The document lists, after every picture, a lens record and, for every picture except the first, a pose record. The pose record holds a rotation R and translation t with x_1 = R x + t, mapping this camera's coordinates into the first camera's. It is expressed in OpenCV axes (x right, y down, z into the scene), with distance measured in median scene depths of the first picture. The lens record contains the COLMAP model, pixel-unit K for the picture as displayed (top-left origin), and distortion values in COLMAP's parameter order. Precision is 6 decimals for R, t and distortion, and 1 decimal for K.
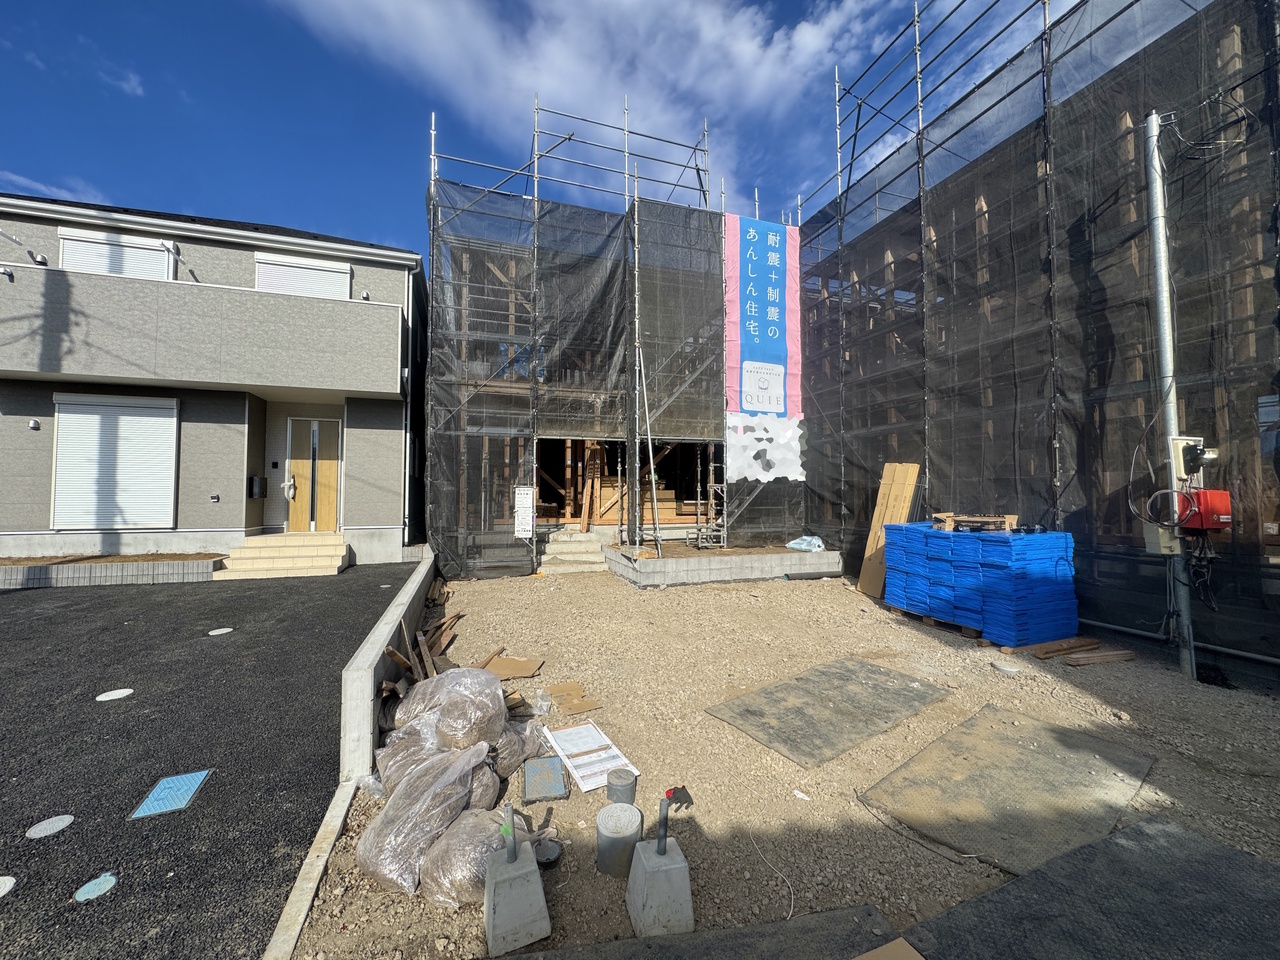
lens RADIAL K [[508.8, 0, 638.9], [0, 508.8, 479.0], [0, 0, 1]] dist [-0.002442, 0.000311]
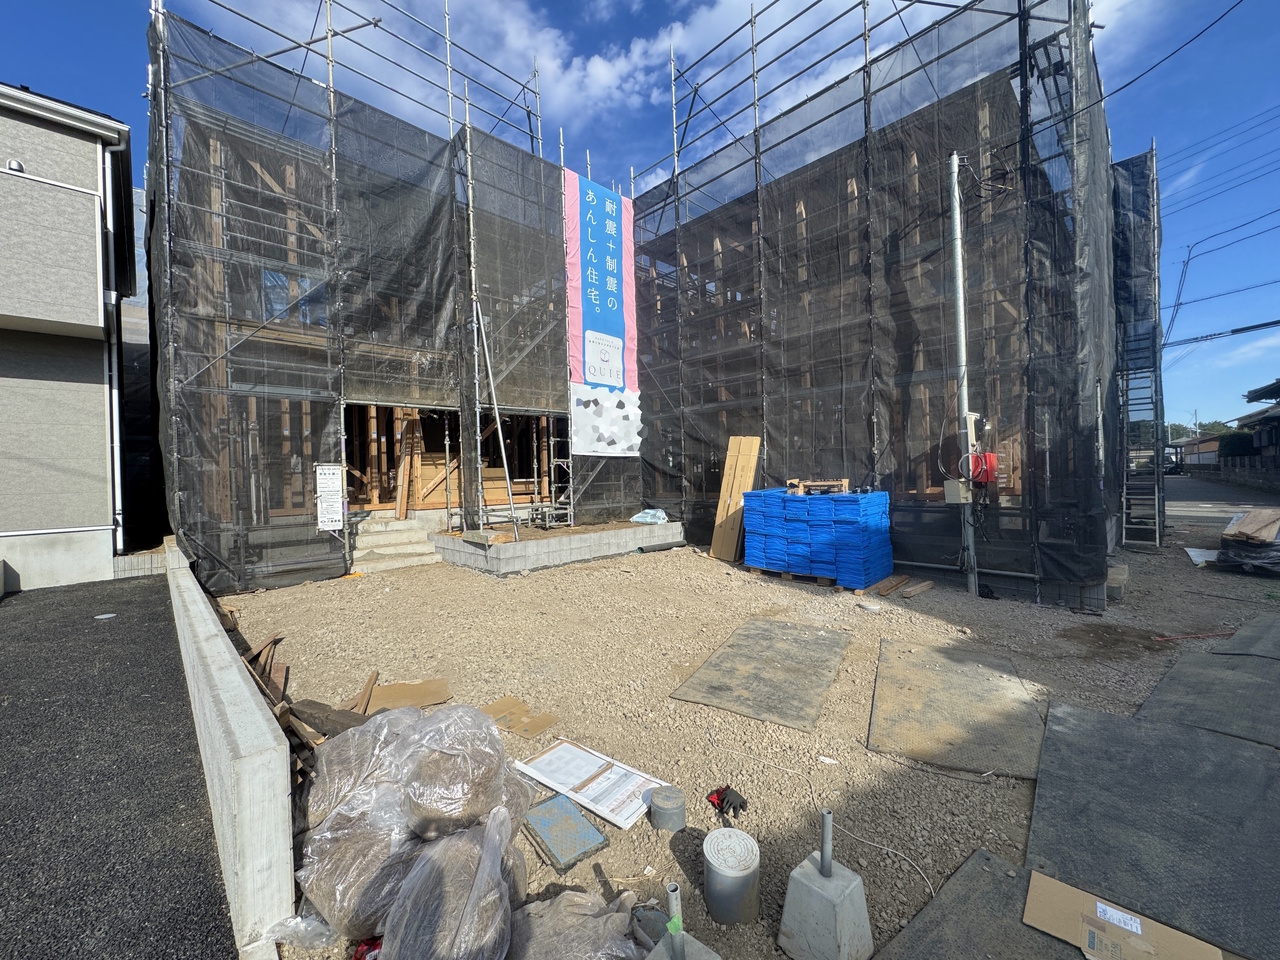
lens RADIAL K [[508.8, 0, 638.9], [0, 508.8, 479.0], [0, 0, 1]] dist [-0.002442, 0.000311]
pose [[0.901957, -0.027499, 0.430950, -0.139476], [0.012537, 0.999217, 0.037523, 0.014457], [-0.431645, -0.028441, 0.901595, 0.099432]]
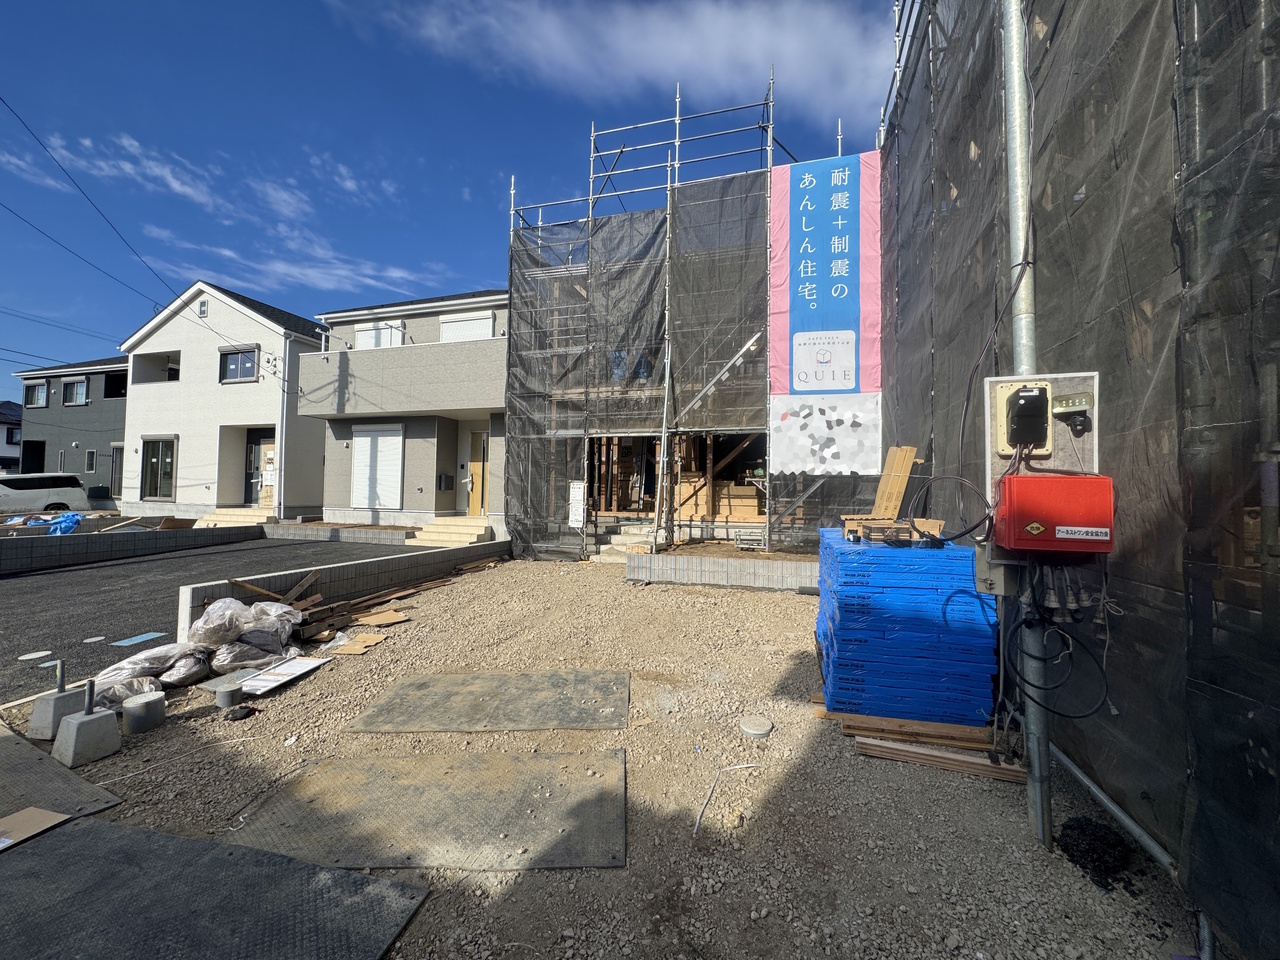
lens RADIAL K [[508.8, 0, 638.9], [0, 508.8, 479.0], [0, 0, 1]] dist [-0.002442, 0.000311]
pose [[0.815775, -0.004714, -0.578350, 0.549425], [0.004856, 0.999987, -0.001302, 0.012445], [0.578349, -0.001747, 0.815788, 0.176407]]
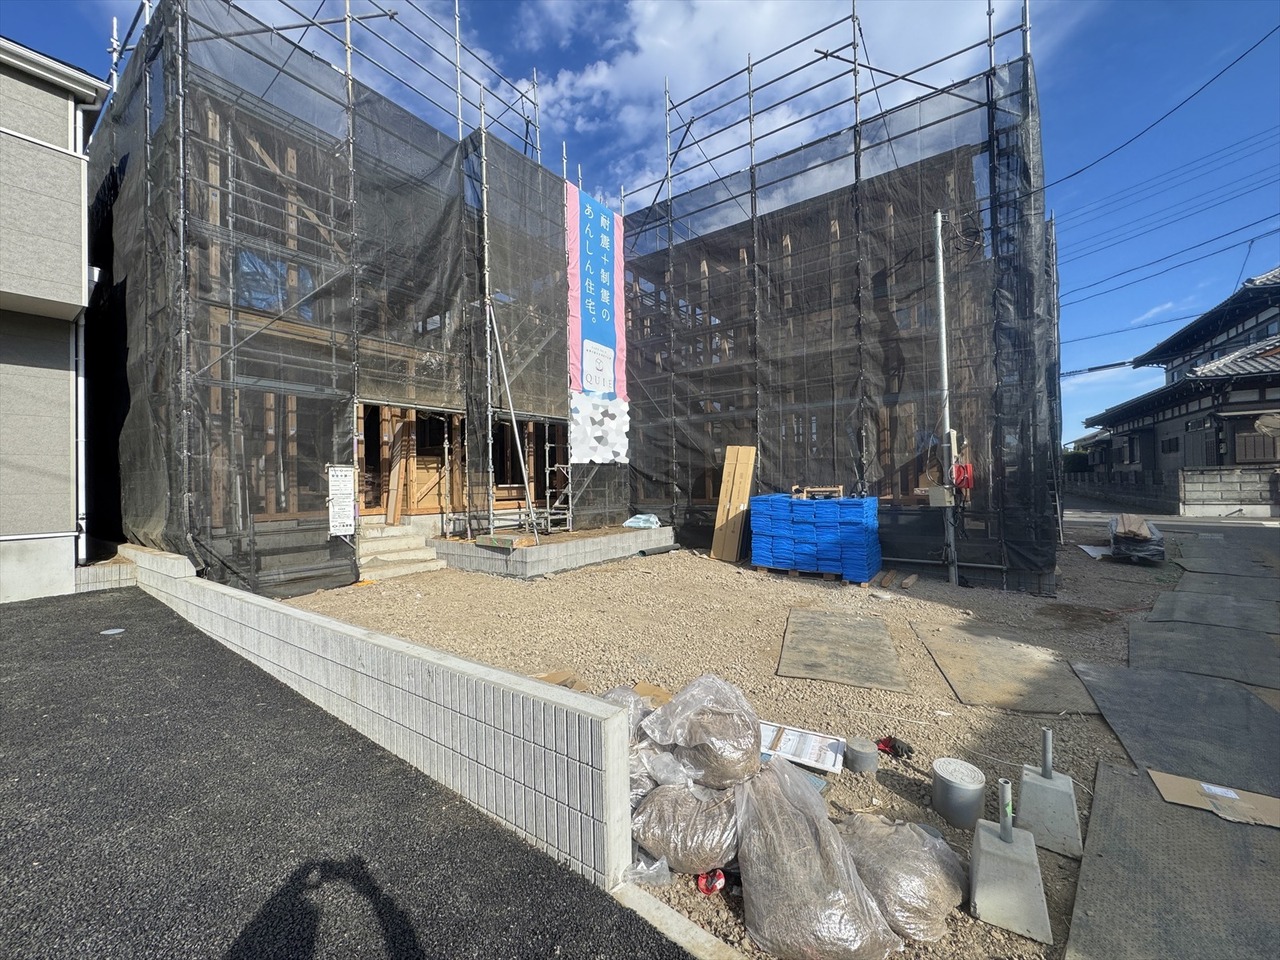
lens RADIAL K [[508.8, 0, 638.9], [0, 508.8, 479.0], [0, 0, 1]] dist [-0.002442, 0.000311]
pose [[0.814259, -0.010151, 0.580412, -0.314795], [-0.001309, 0.999812, 0.019322, 0.019954], [-0.580500, -0.016493, 0.814093, 0.155871]]
